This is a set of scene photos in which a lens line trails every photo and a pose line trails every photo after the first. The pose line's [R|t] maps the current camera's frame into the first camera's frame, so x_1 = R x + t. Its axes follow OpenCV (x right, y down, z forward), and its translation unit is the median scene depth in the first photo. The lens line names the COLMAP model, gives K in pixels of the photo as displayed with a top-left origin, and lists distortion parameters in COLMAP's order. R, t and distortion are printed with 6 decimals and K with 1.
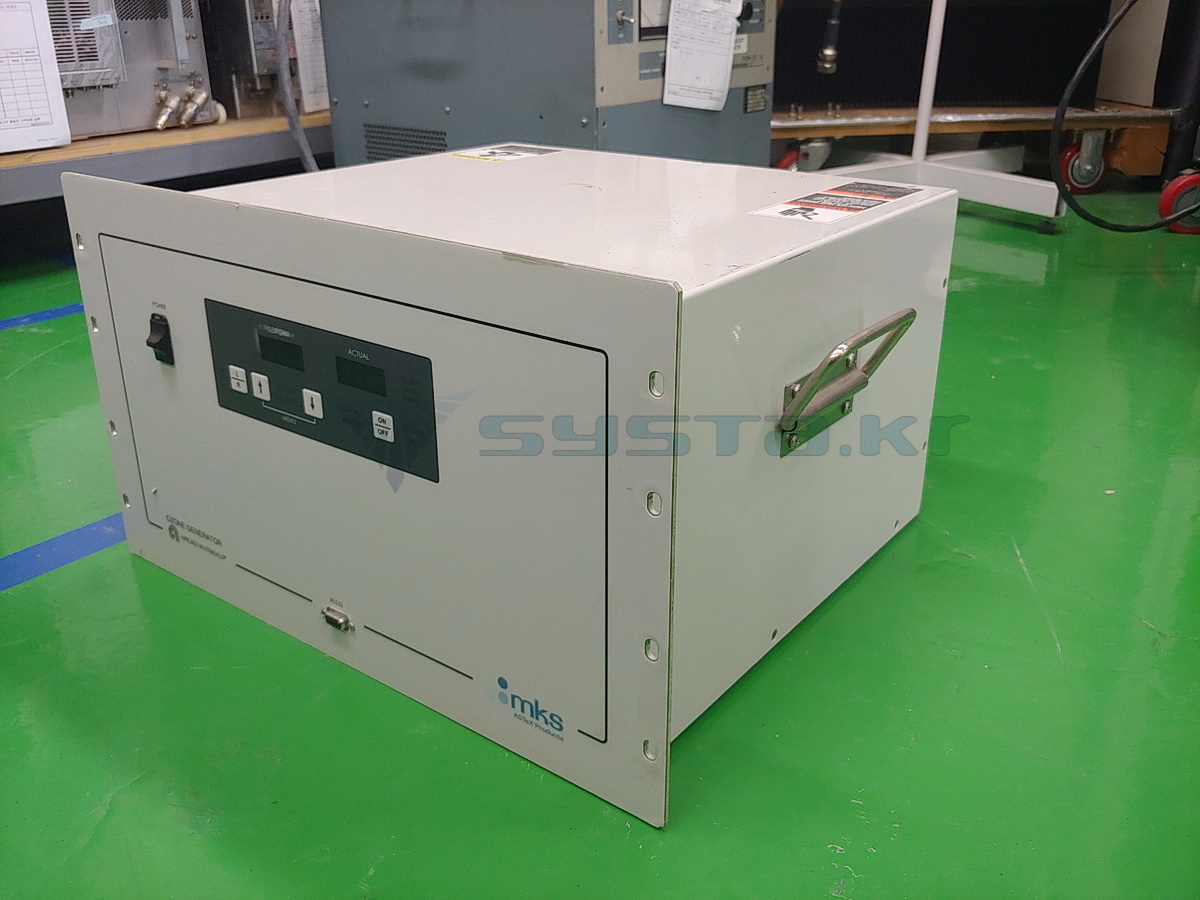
lens RADIAL K [[1080.7, 0, 600.0], [0, 1080.7, 450.0], [0, 0, 1]] dist [0.248363, -1.059673]
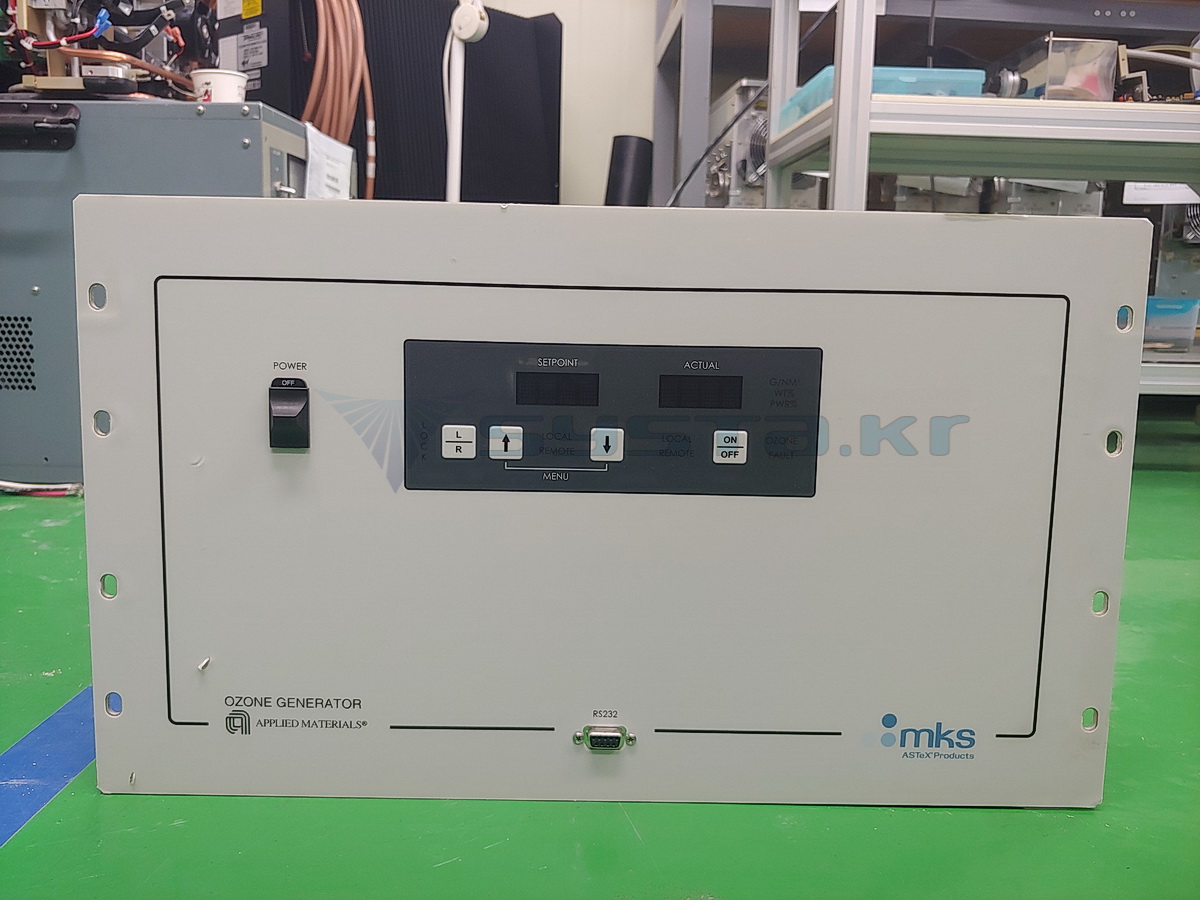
lens RADIAL K [[1100.9, 0, 600.0], [0, 1100.9, 450.0], [0, 0, 1]] dist [0.056579, -0.153729]
pose [[0.782576, -0.065959, 0.619051, -0.759860], [0.222587, 0.958287, -0.179280, 0.105464], [-0.581404, 0.278093, 0.764614, 0.368652]]
